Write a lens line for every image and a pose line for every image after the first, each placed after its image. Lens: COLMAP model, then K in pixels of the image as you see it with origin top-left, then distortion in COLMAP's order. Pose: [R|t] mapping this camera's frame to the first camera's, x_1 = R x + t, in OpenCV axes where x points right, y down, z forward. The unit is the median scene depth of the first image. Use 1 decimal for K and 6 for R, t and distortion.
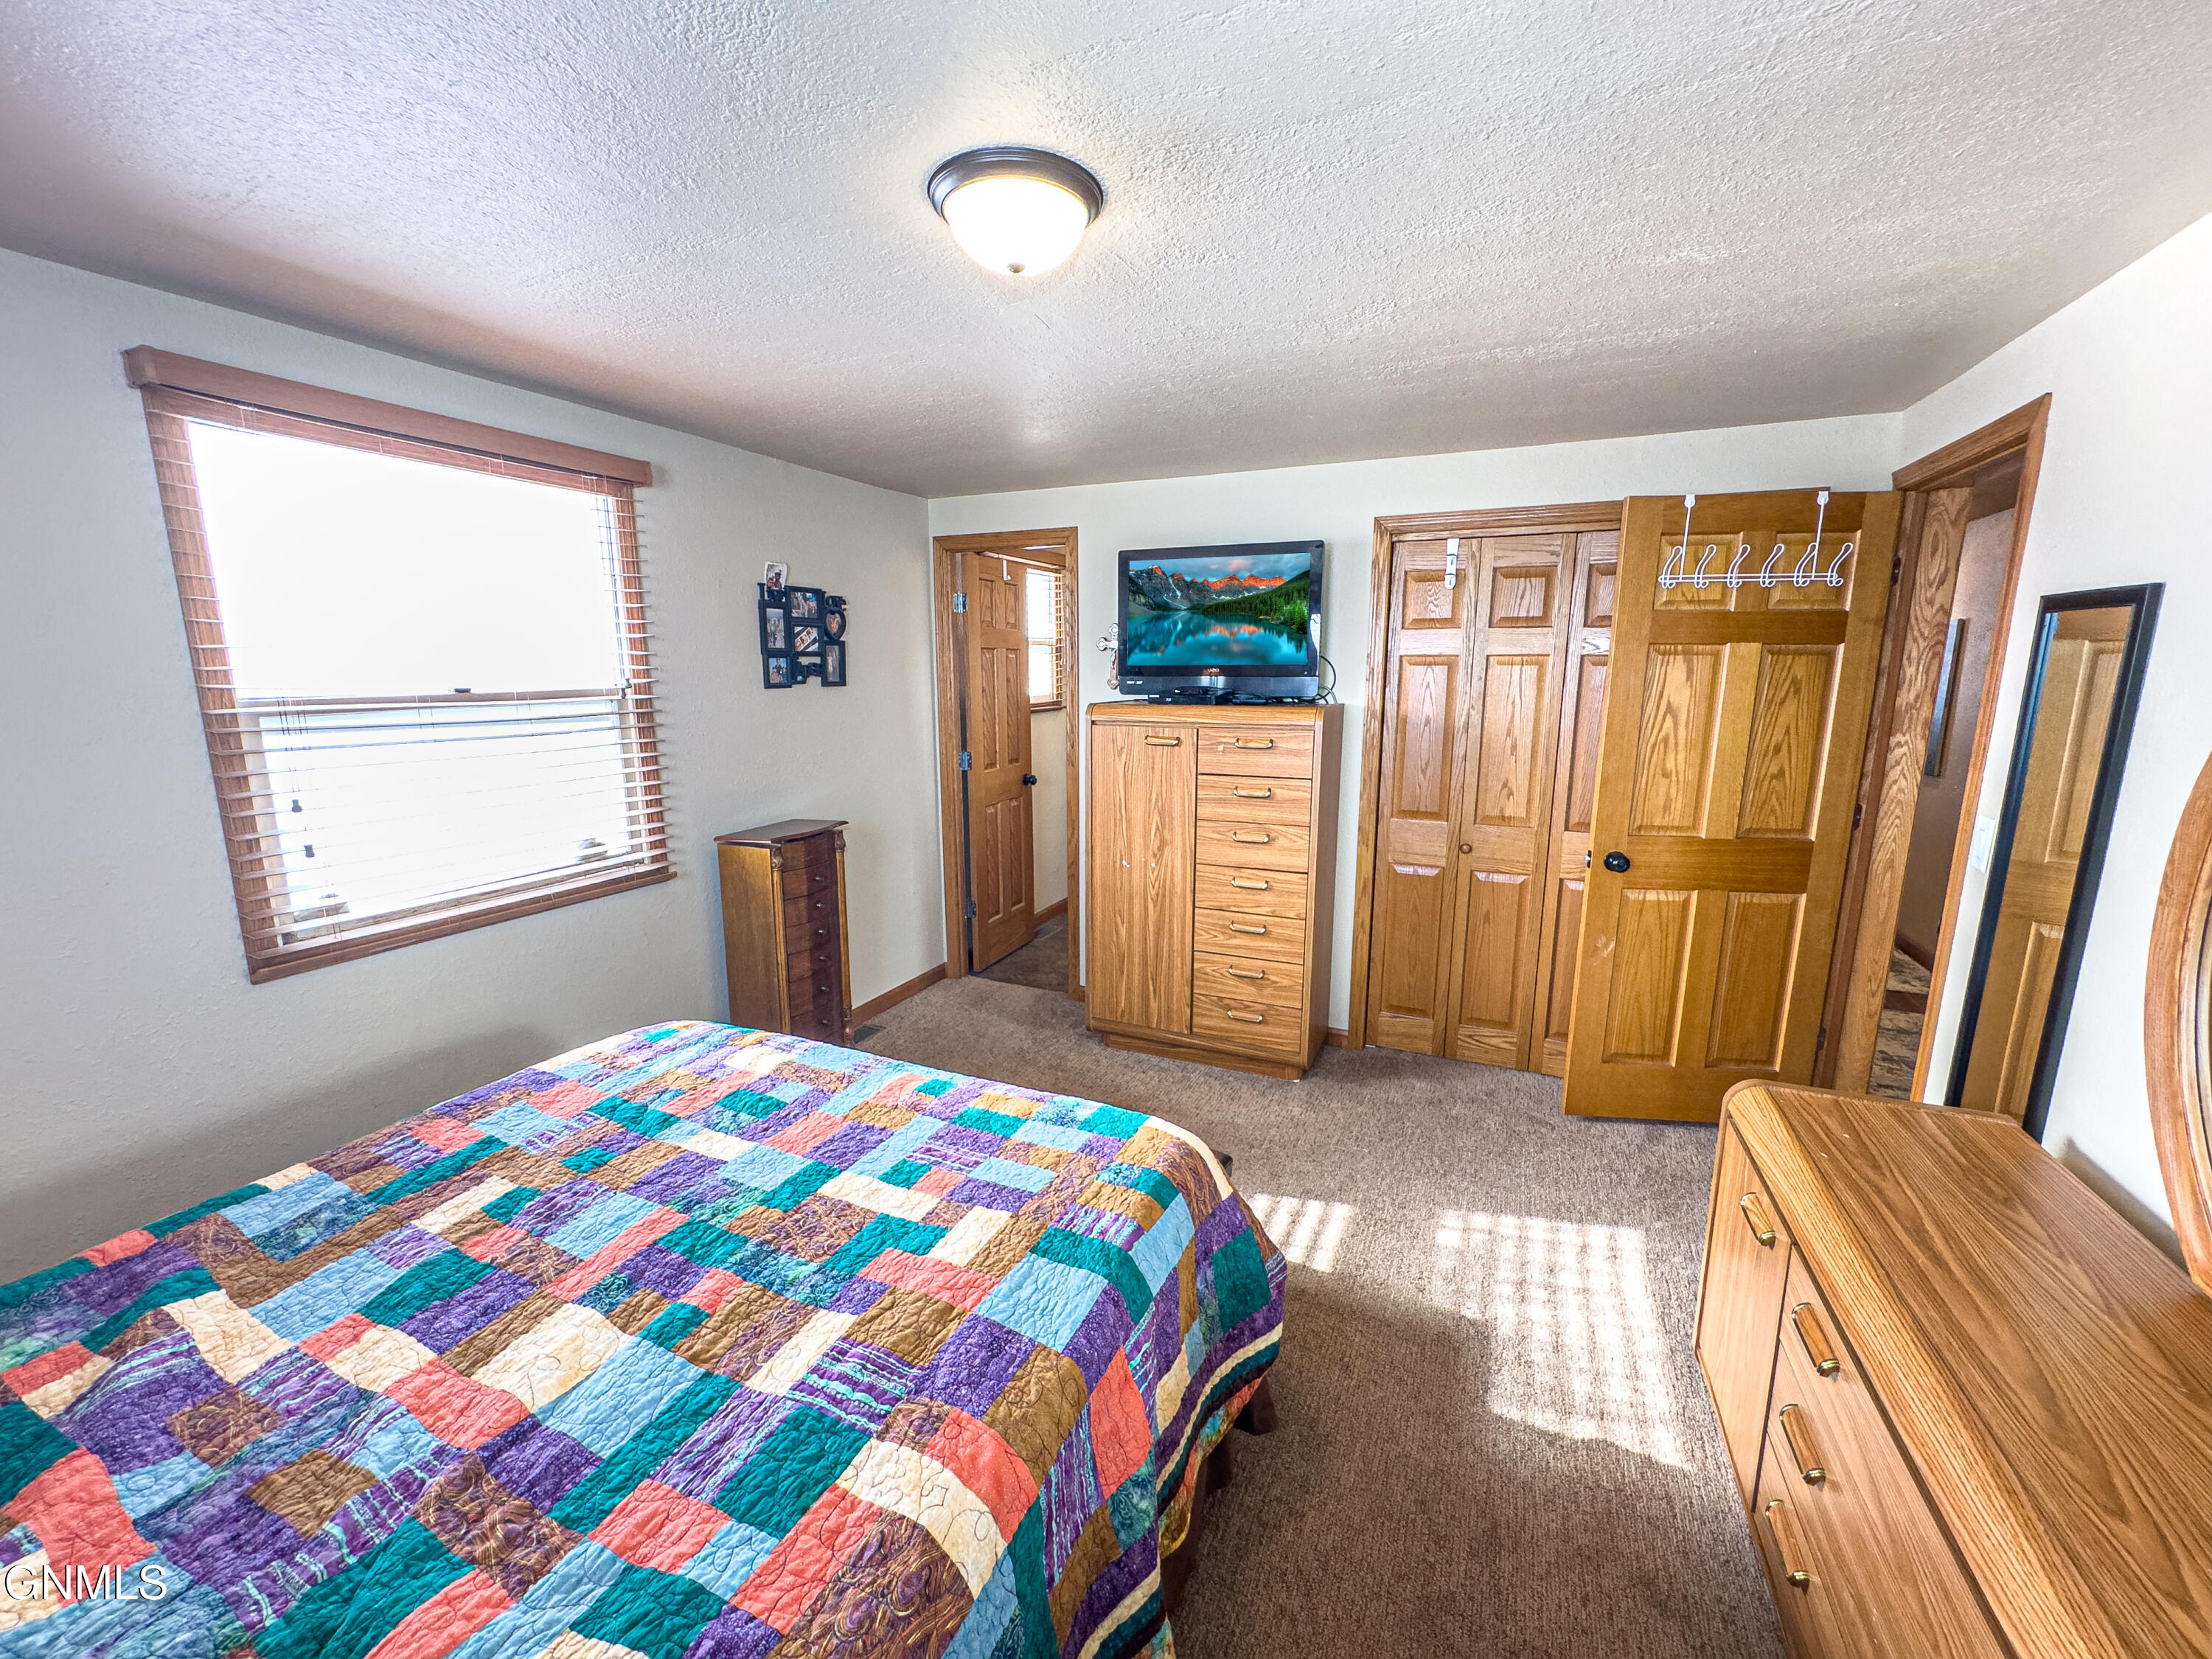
lens RADIAL K [[888.1, 0, 1106.0], [0, 888.1, 829.5], [0, 0, 1]] dist [-0.000736, -0.000365]
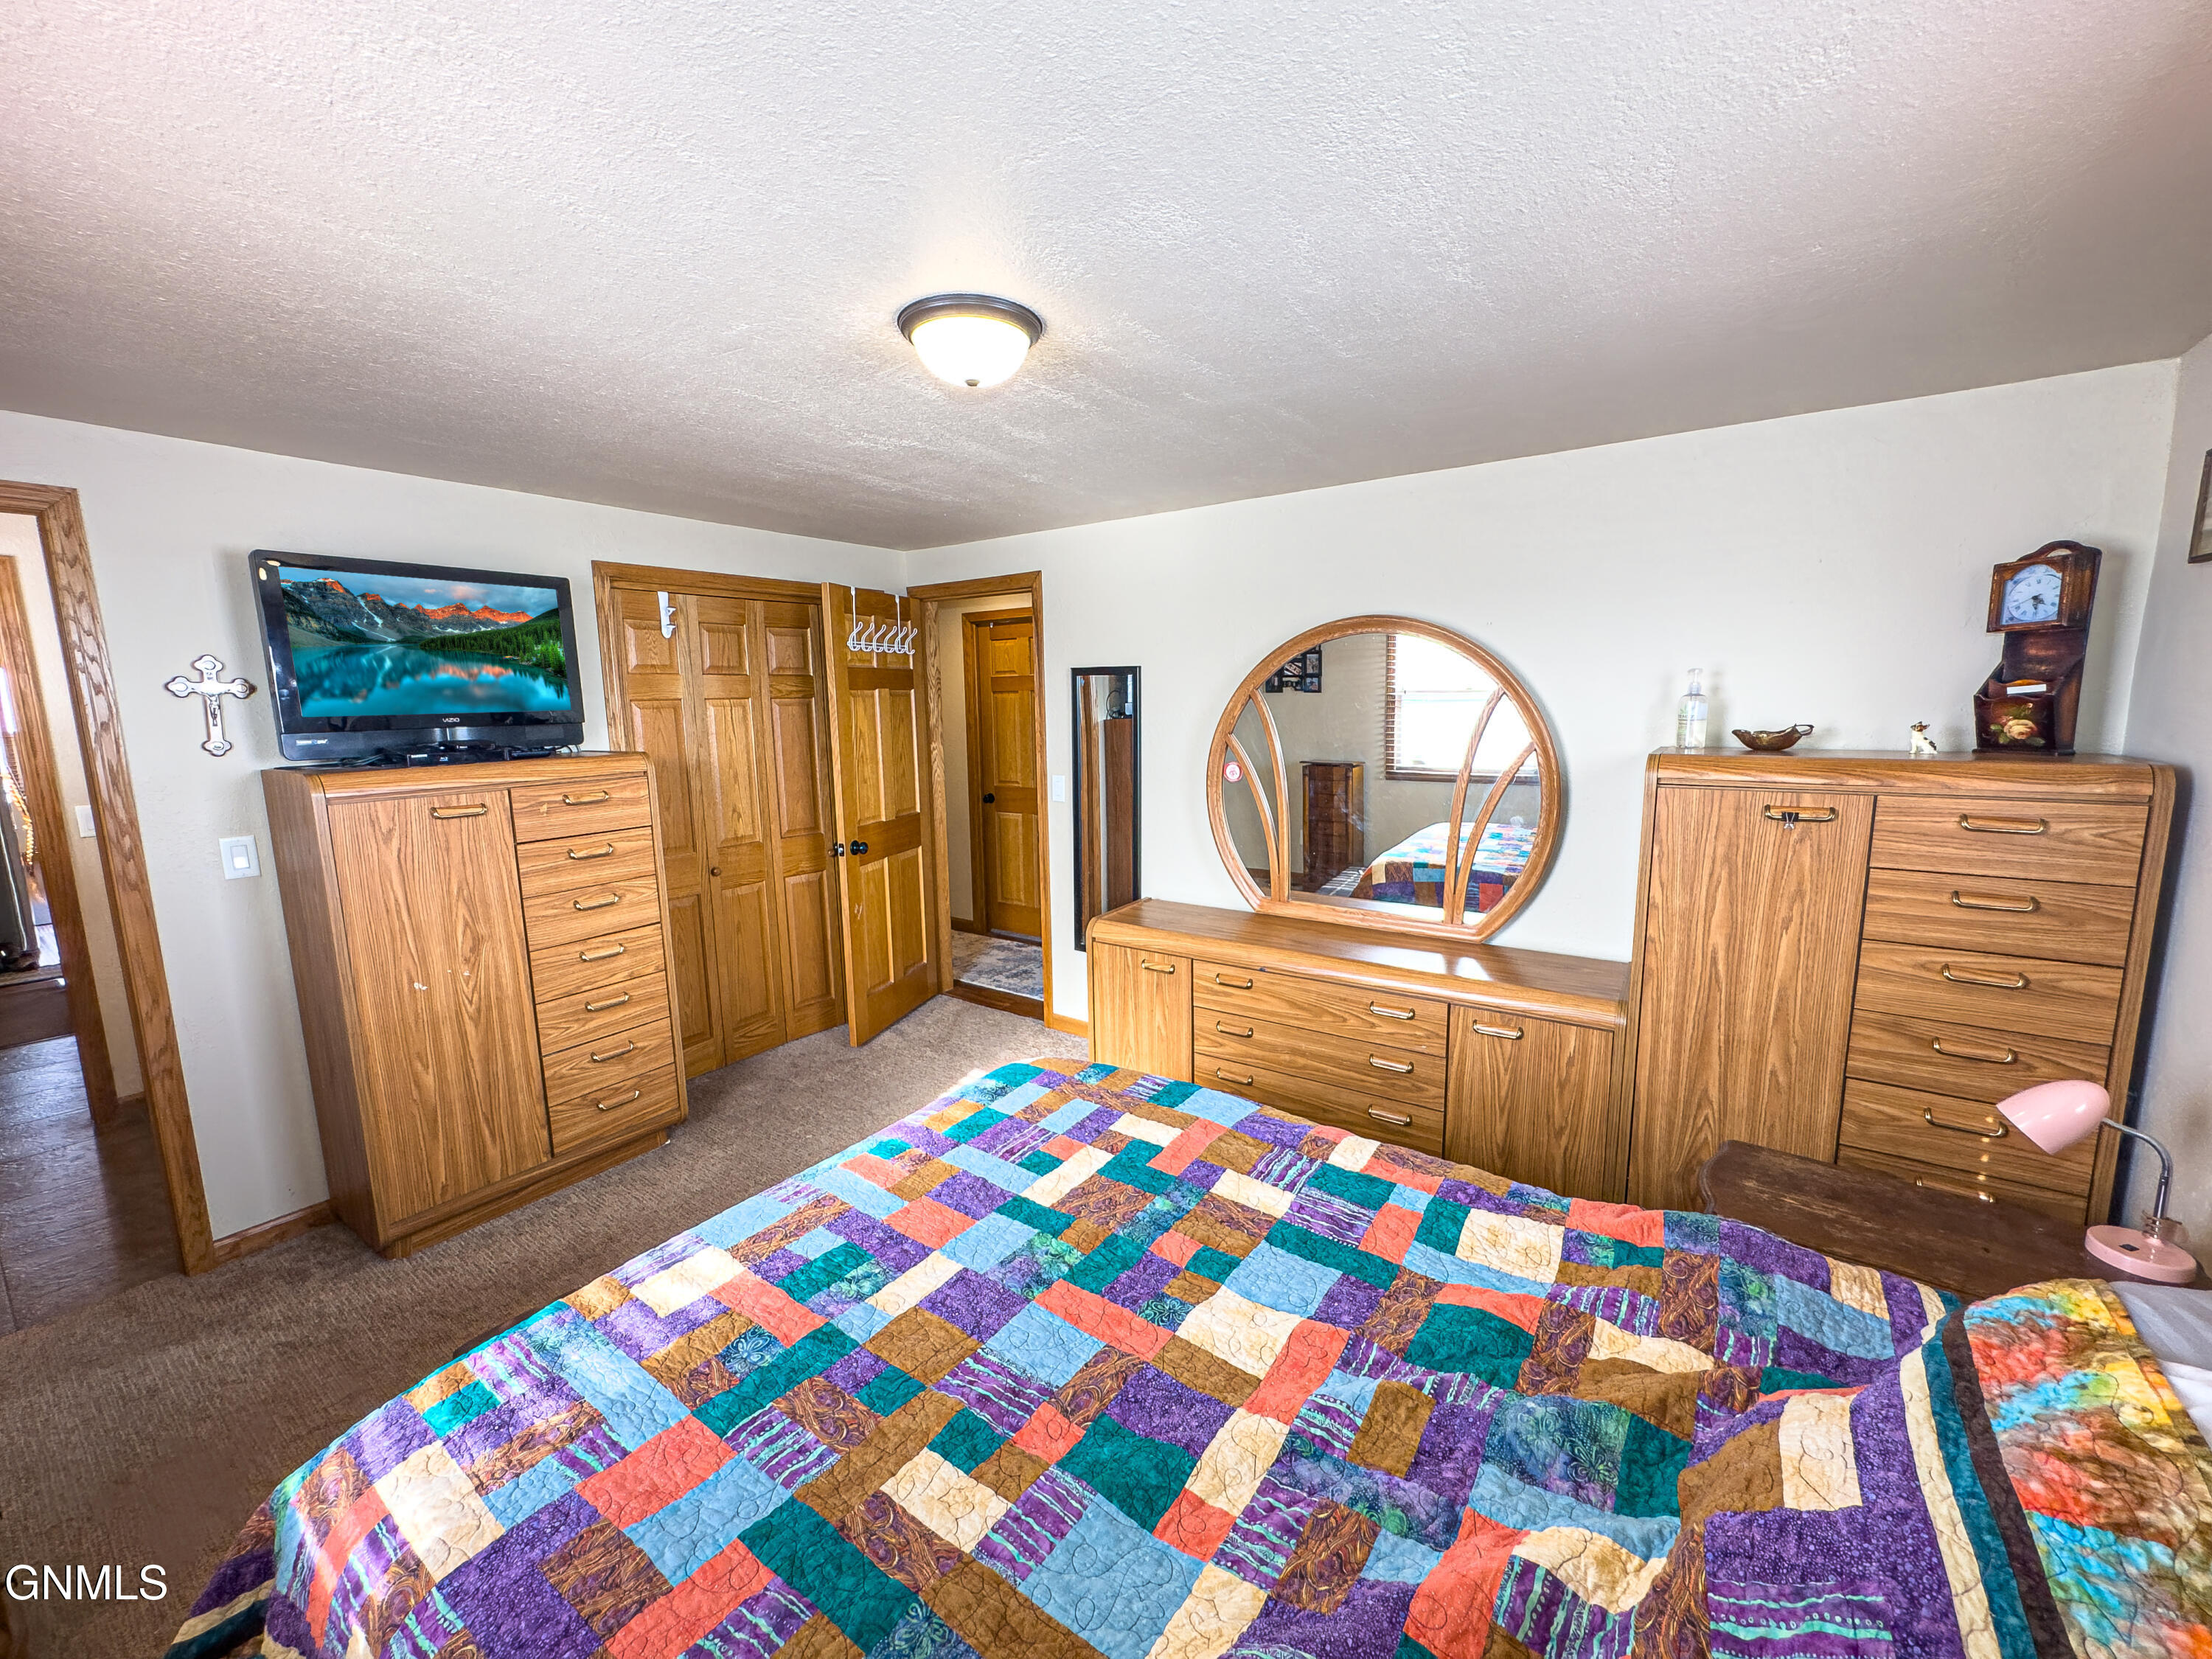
lens RADIAL K [[888.1, 0, 1106.0], [0, 888.1, 829.5], [0, 0, 1]] dist [-0.000736, -0.000365]
pose [[0.185044, -0.150419, 0.971150, -0.593164], [0.196564, 0.973912, 0.113393, -0.061856], [-0.962871, 0.169911, 0.209784, 0.299336]]
